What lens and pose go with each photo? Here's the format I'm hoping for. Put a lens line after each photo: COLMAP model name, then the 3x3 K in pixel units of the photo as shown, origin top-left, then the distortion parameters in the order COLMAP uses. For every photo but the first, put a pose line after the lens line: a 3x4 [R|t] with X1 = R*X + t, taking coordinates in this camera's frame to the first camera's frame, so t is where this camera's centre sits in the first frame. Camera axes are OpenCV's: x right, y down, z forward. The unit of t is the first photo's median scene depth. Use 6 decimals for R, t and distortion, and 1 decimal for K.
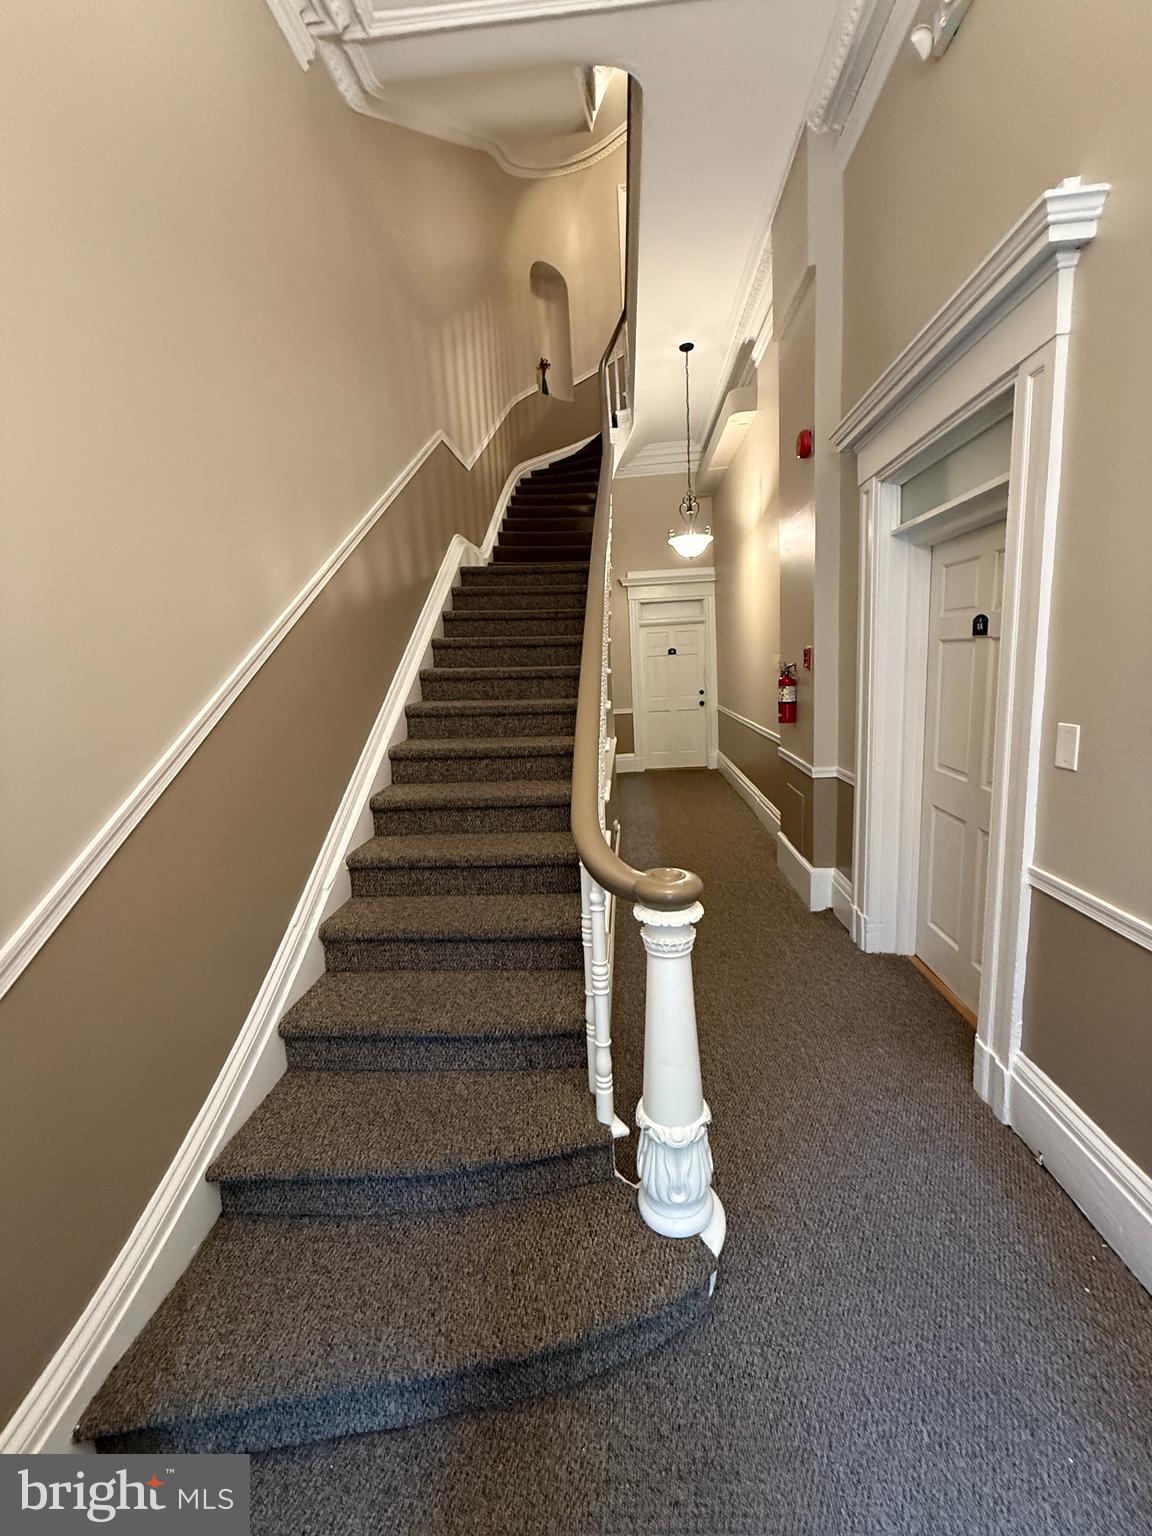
lens RADIAL K [[609.6, 0, 574.7], [0, 609.6, 762.7], [0, 0, 1]] dist [-0.003424, 0.000269]
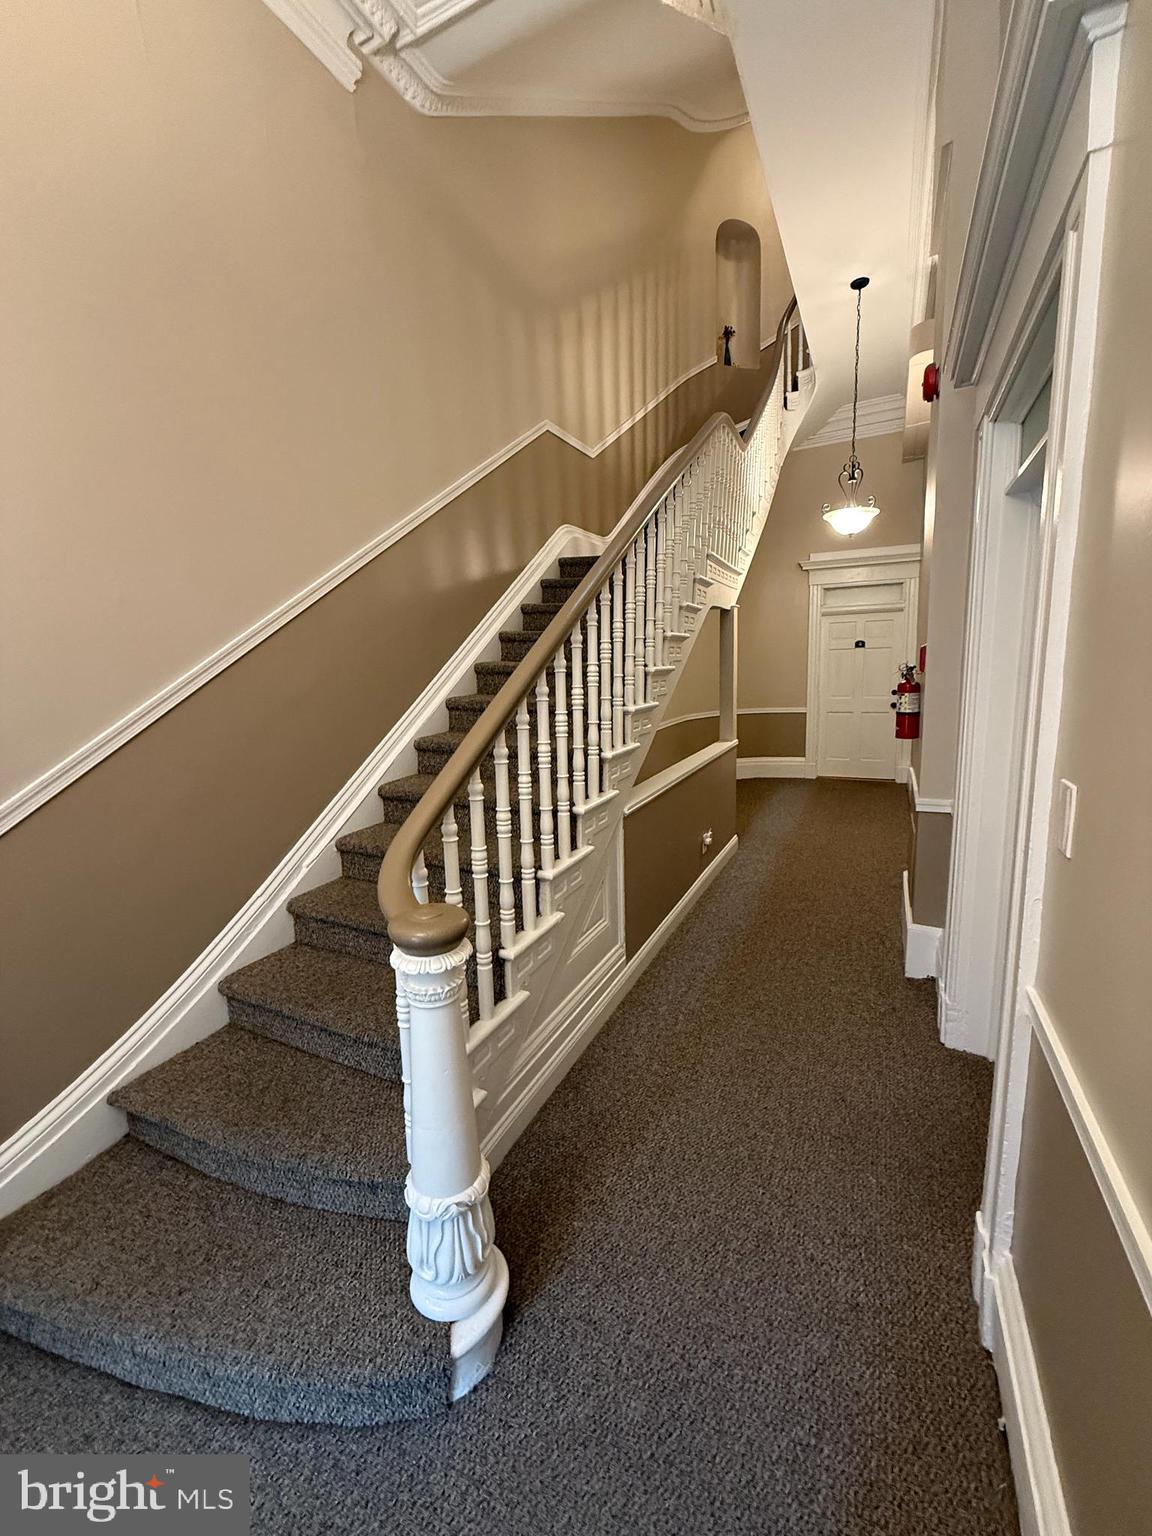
lens RADIAL K [[609.6, 0, 577.3], [0, 609.6, 761.9], [0, 0, 1]] dist [-0.003424, 0.000269]
pose [[0.928781, 0.081261, -0.361610, 0.242422], [-0.074609, 0.996688, 0.032345, -0.028735], [0.363041, -0.003062, 0.931768, 0.097706]]
